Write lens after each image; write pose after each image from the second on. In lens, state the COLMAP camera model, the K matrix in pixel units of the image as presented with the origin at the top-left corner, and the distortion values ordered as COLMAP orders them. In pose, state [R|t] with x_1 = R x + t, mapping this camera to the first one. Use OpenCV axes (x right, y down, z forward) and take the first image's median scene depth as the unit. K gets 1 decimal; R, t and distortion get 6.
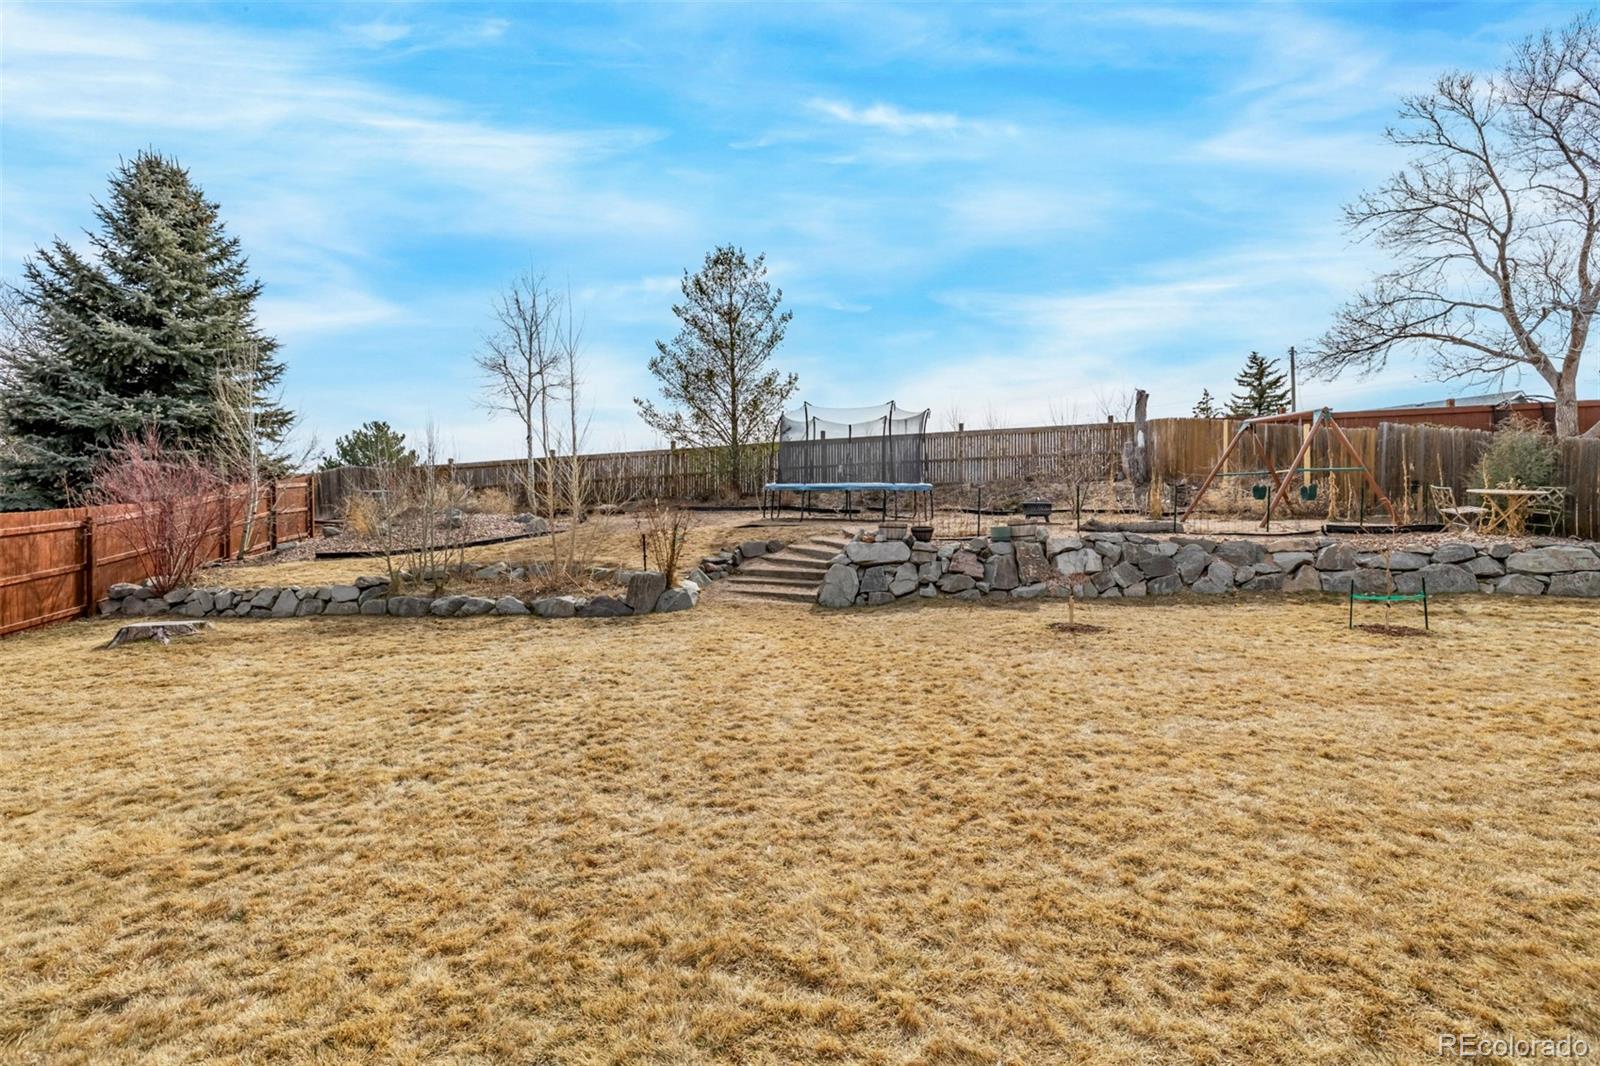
lens RADIAL K [[749.1, 0, 803.6], [0, 749.1, 527.6], [0, 0, 1]] dist [-0.015489, 0.010557]
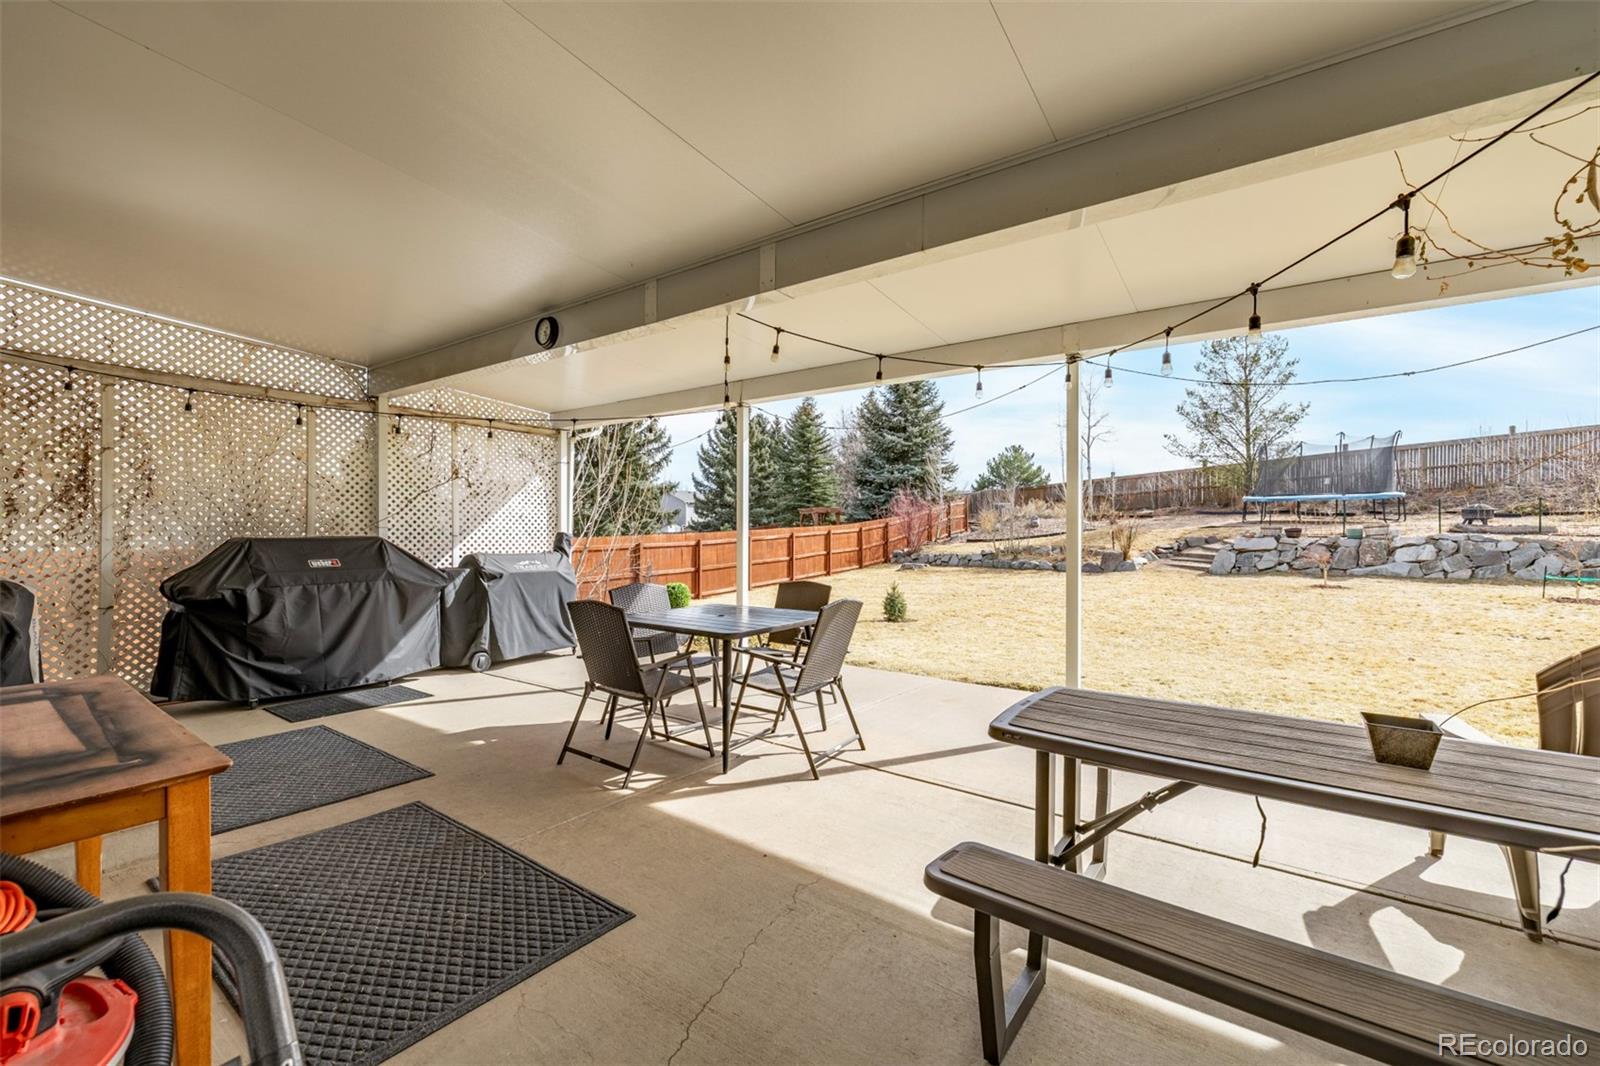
lens RADIAL K [[672.0, 0, 798.0], [0, 672.0, 528.6], [0, 0, 1]] dist [-0.000449, 0.000152]
pose [[0.667933, 0.006015, -0.744197, 0.463933], [-0.001078, 0.999974, 0.007115, -0.009005], [0.744221, -0.003950, 0.667922, -0.654360]]
